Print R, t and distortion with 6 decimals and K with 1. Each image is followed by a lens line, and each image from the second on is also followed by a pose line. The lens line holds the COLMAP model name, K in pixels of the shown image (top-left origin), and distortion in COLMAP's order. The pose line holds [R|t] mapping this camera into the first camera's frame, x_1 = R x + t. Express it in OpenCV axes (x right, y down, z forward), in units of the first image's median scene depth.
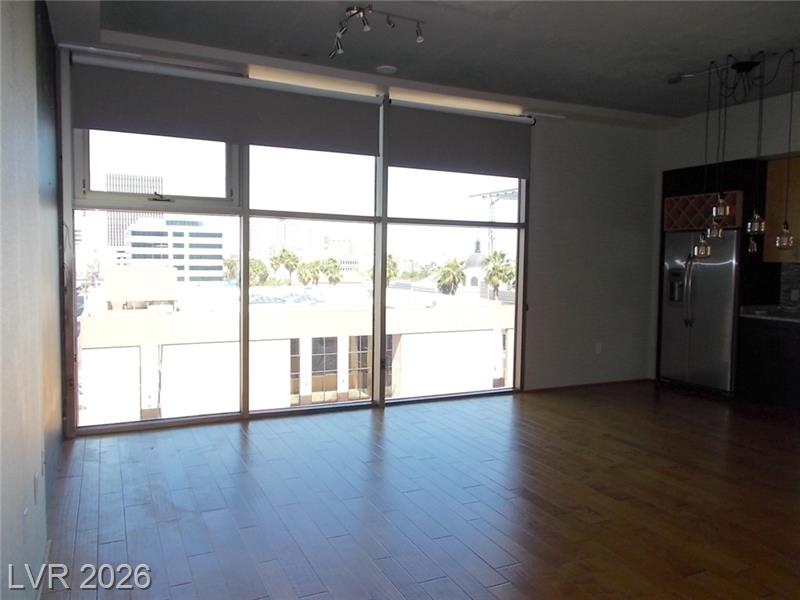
lens RADIAL K [[615.5, 0, 399.4], [0, 615.5, 294.7], [0, 0, 1]] dist [0.002403, -0.000661]
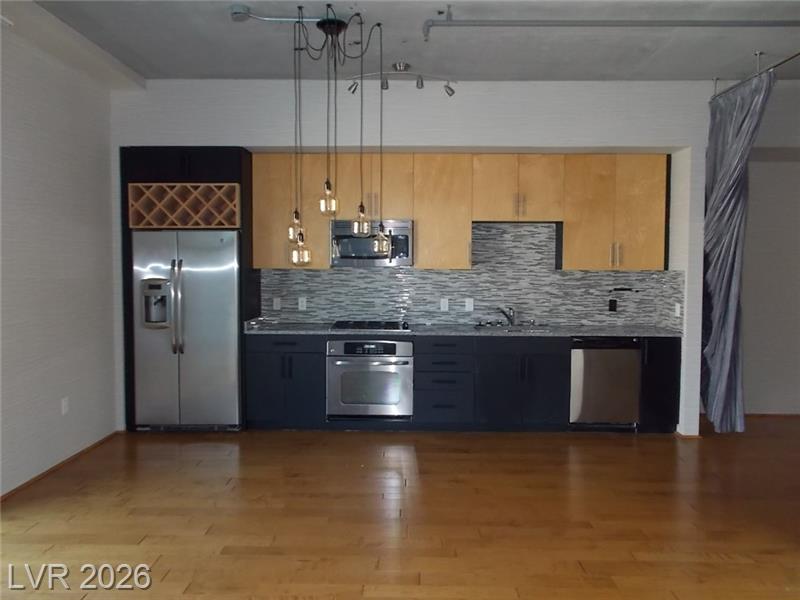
lens RADIAL K [[615.5, 0, 399.4], [0, 615.5, 294.7], [0, 0, 1]] dist [0.002403, -0.000661]
pose [[0.442198, -0.055709, 0.895186, -0.111159], [0.059740, 0.997682, 0.032578, -0.035120], [-0.894926, 0.039072, 0.444501, 0.467359]]
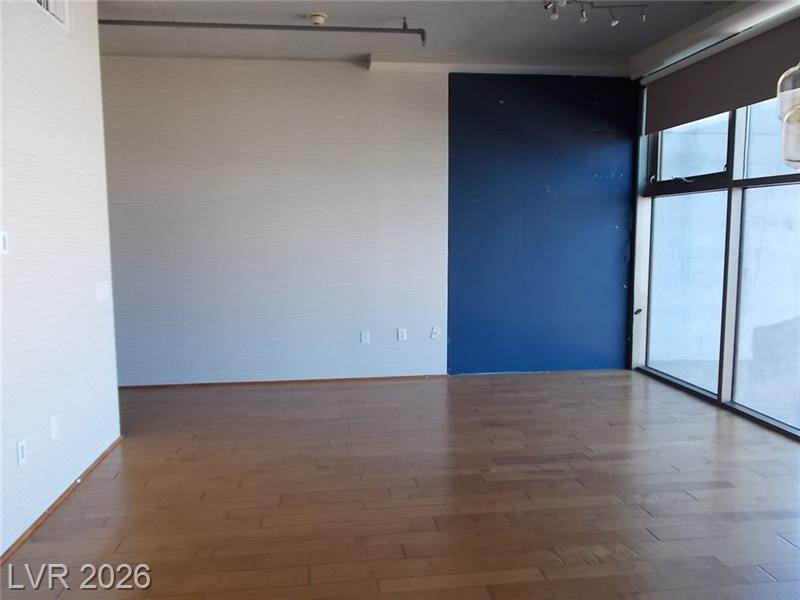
lens RADIAL K [[615.5, 0, 399.4], [0, 615.5, 294.7], [0, 0, 1]] dist [0.002403, -0.000661]
pose [[-0.313197, 0.082528, -0.946096, 0.699514], [-0.056416, 0.992841, 0.105282, -0.035037], [0.948011, 0.086349, -0.306299, 0.732539]]
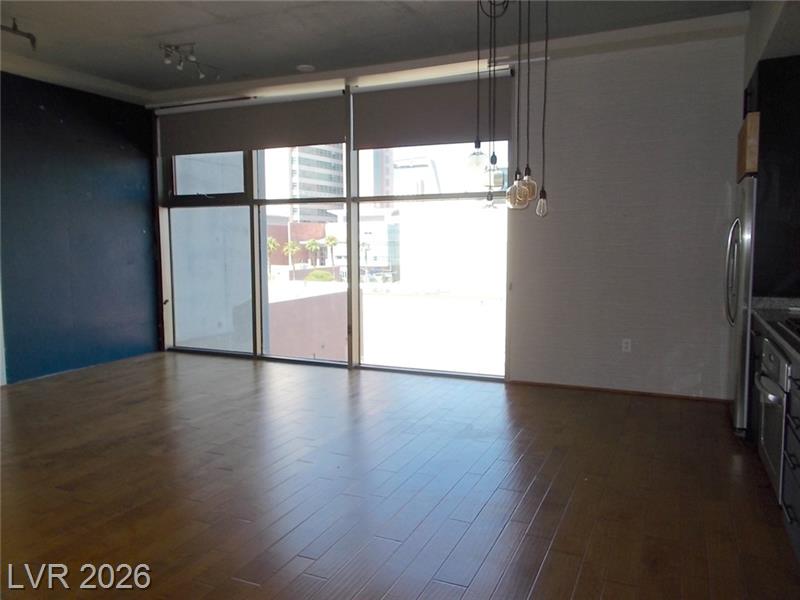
lens RADIAL K [[615.5, 0, 399.4], [0, 615.5, 294.7], [0, 0, 1]] dist [0.002403, -0.000661]
pose [[0.647506, 0.049758, -0.760435, 0.855405], [-0.029576, 0.998755, 0.040169, 0.001549], [0.761487, -0.003519, 0.648171, 0.340907]]
